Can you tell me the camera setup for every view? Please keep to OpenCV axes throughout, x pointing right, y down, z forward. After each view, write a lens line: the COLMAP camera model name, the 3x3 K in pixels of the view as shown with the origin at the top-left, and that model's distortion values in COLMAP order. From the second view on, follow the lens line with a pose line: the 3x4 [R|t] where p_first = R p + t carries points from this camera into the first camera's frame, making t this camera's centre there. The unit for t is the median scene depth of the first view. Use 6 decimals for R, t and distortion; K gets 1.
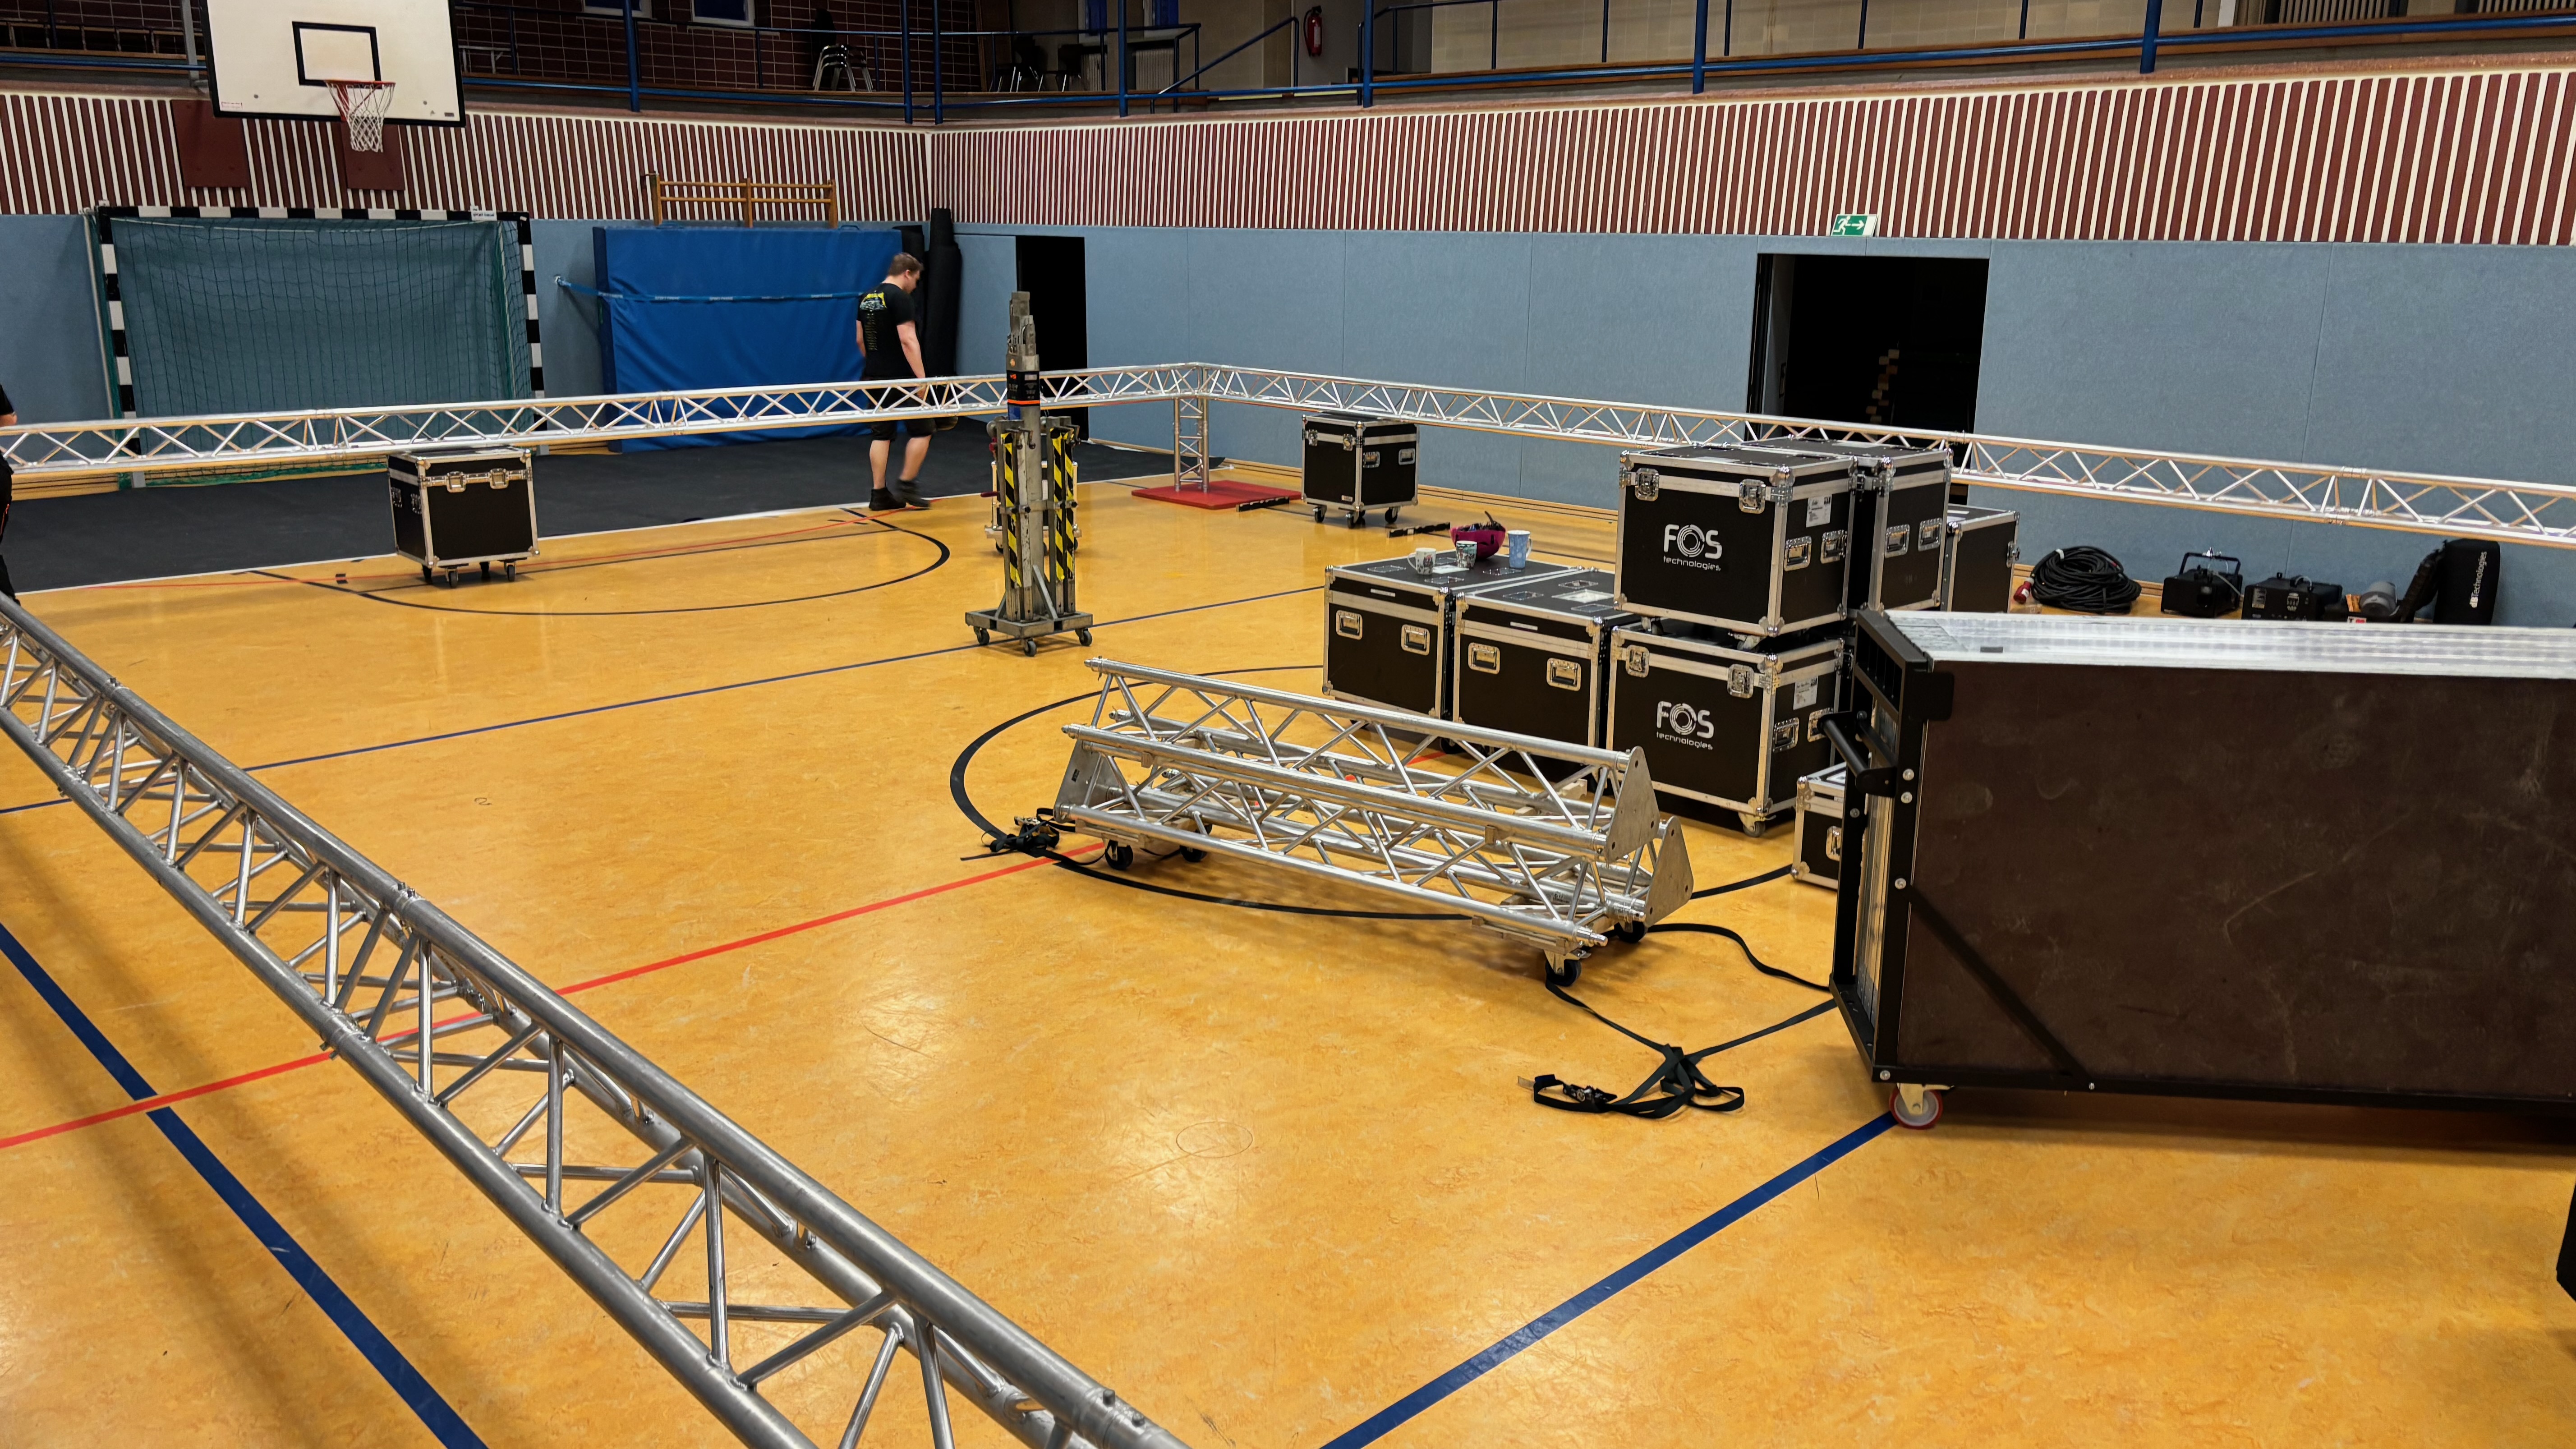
lens RADIAL K [[1942.5, 0, 1280.6], [0, 1942.5, 726.4], [0, 0, 1]] dist [0.066645, -0.094473]
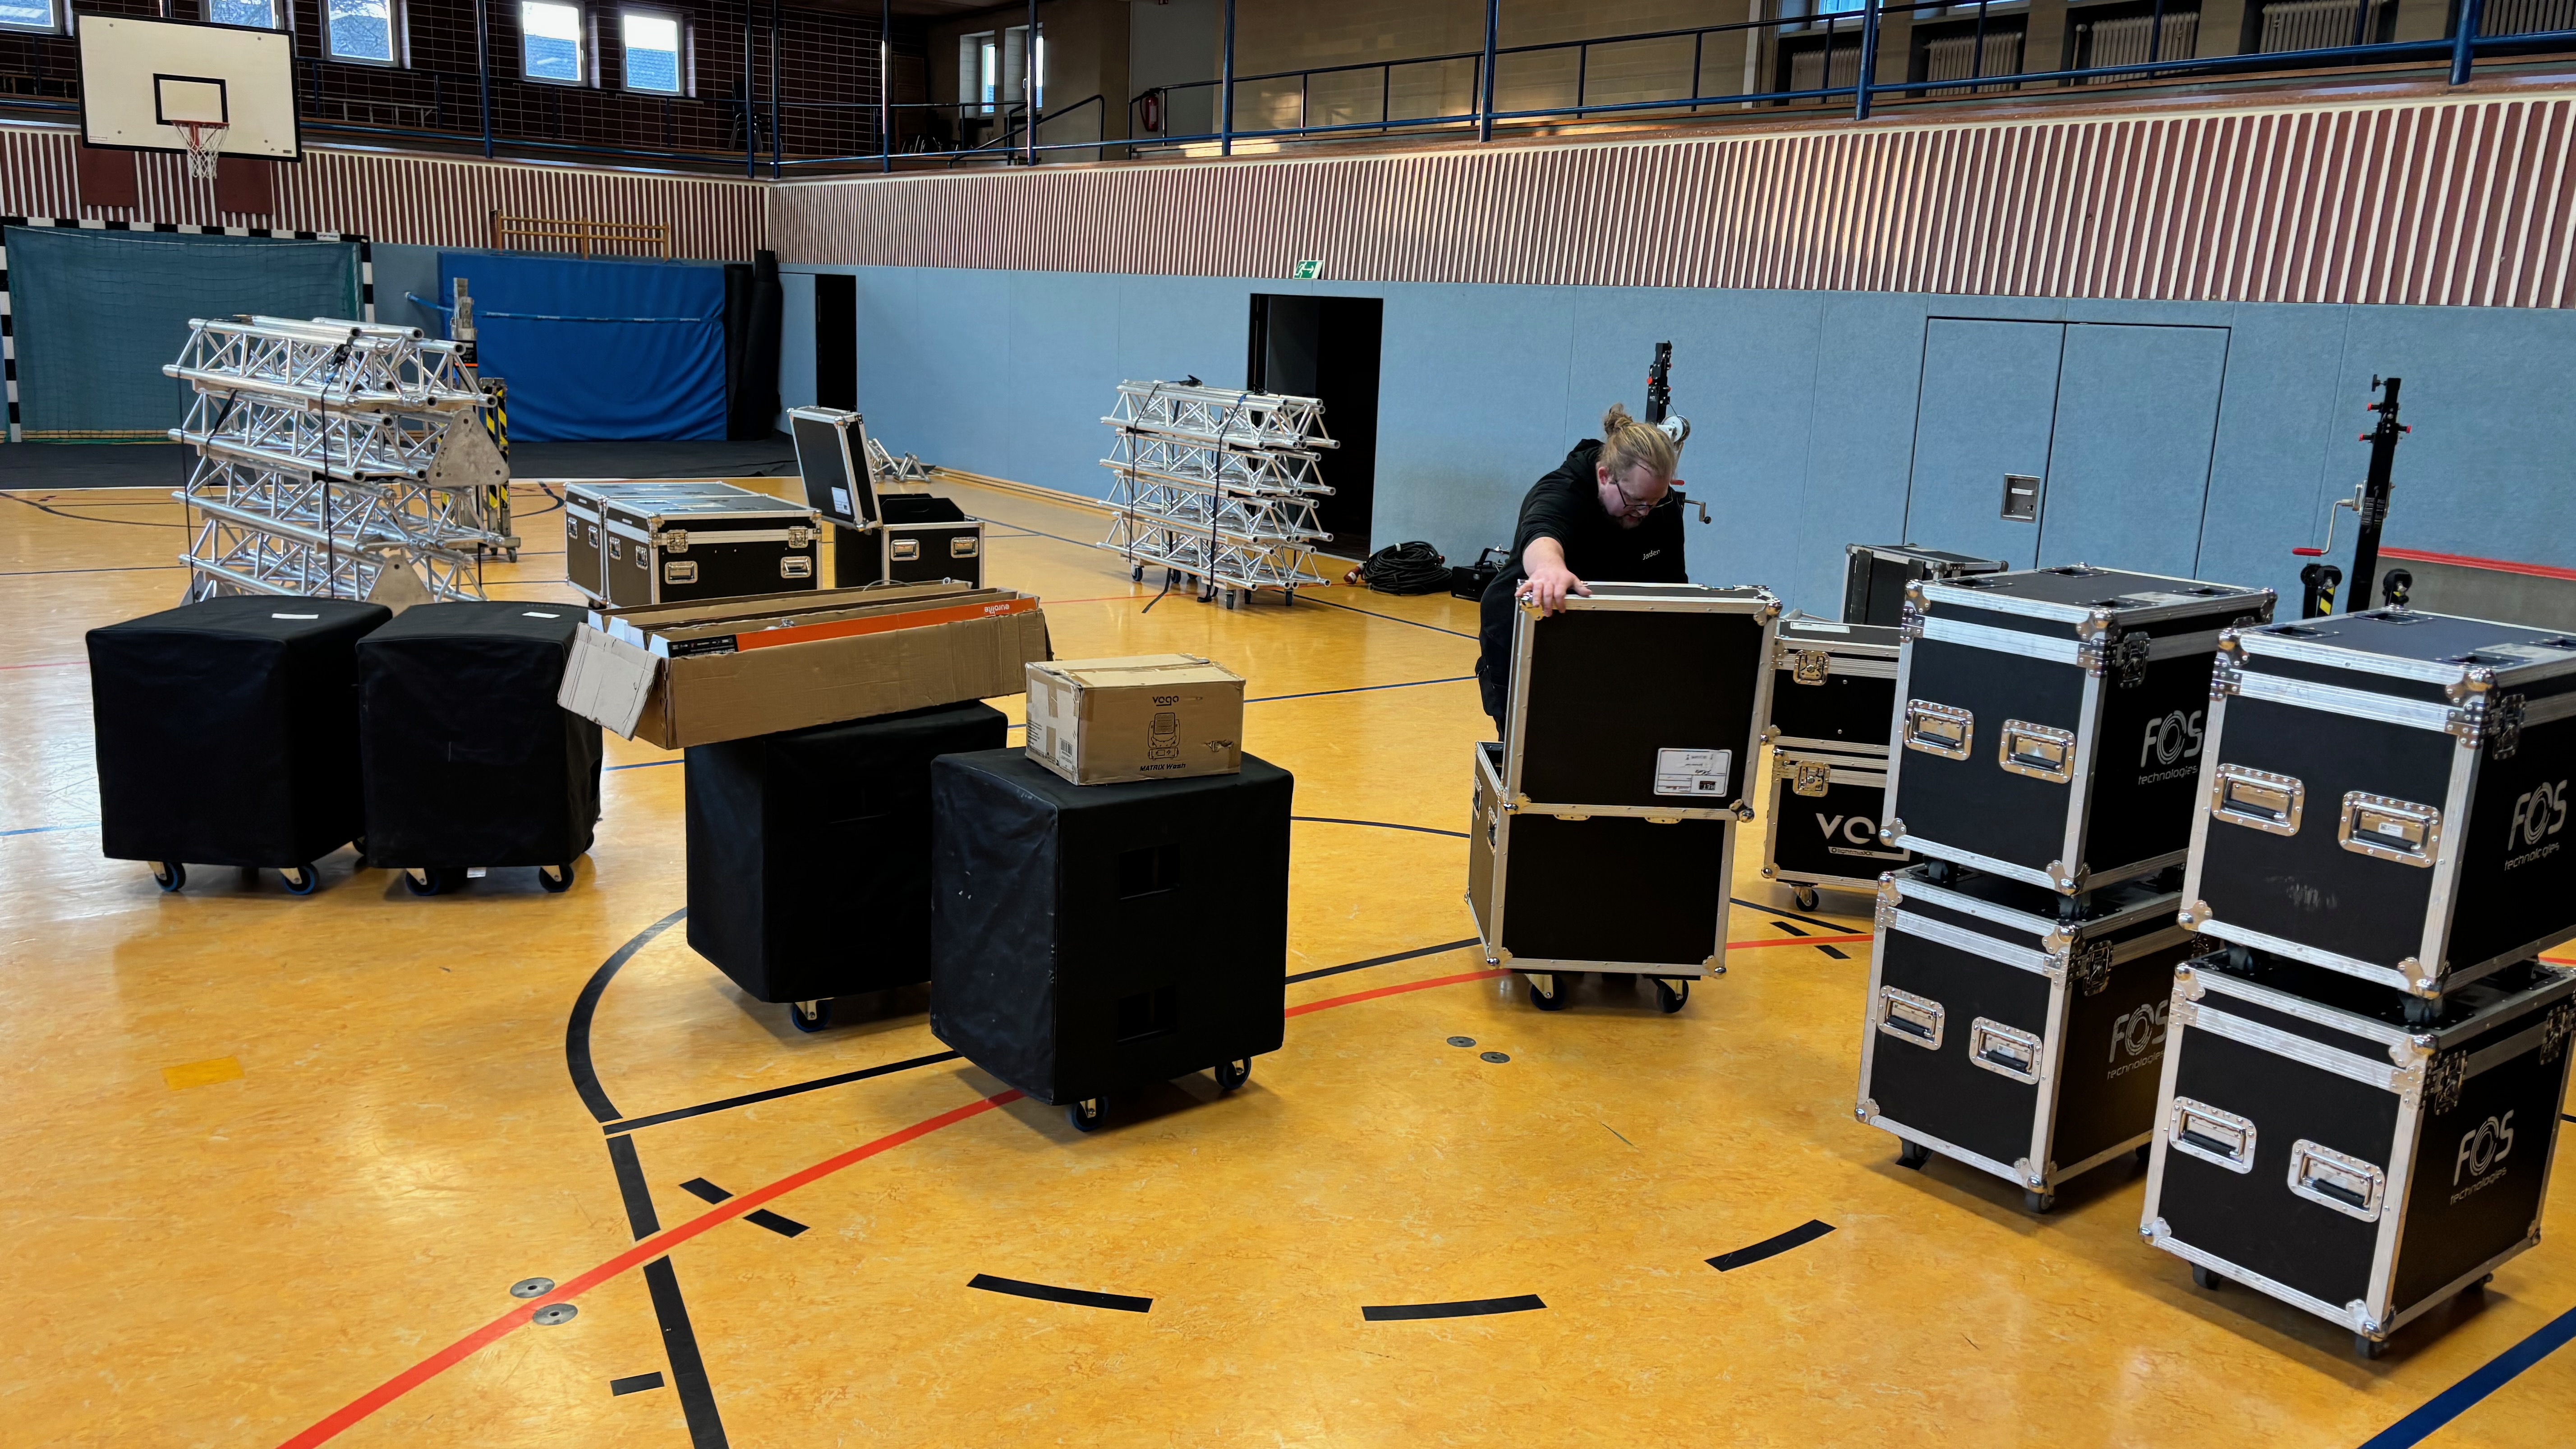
lens RADIAL K [[1947.4, 0, 1281.5], [0, 1947.4, 739.3], [0, 0, 1]] dist [0.068401, -0.083089]
pose [[0.990319, 0.060191, -0.125084, 0.355929], [-0.065107, 0.997244, -0.035584, 0.054758], [0.122598, 0.043384, 0.991508, -0.122557]]
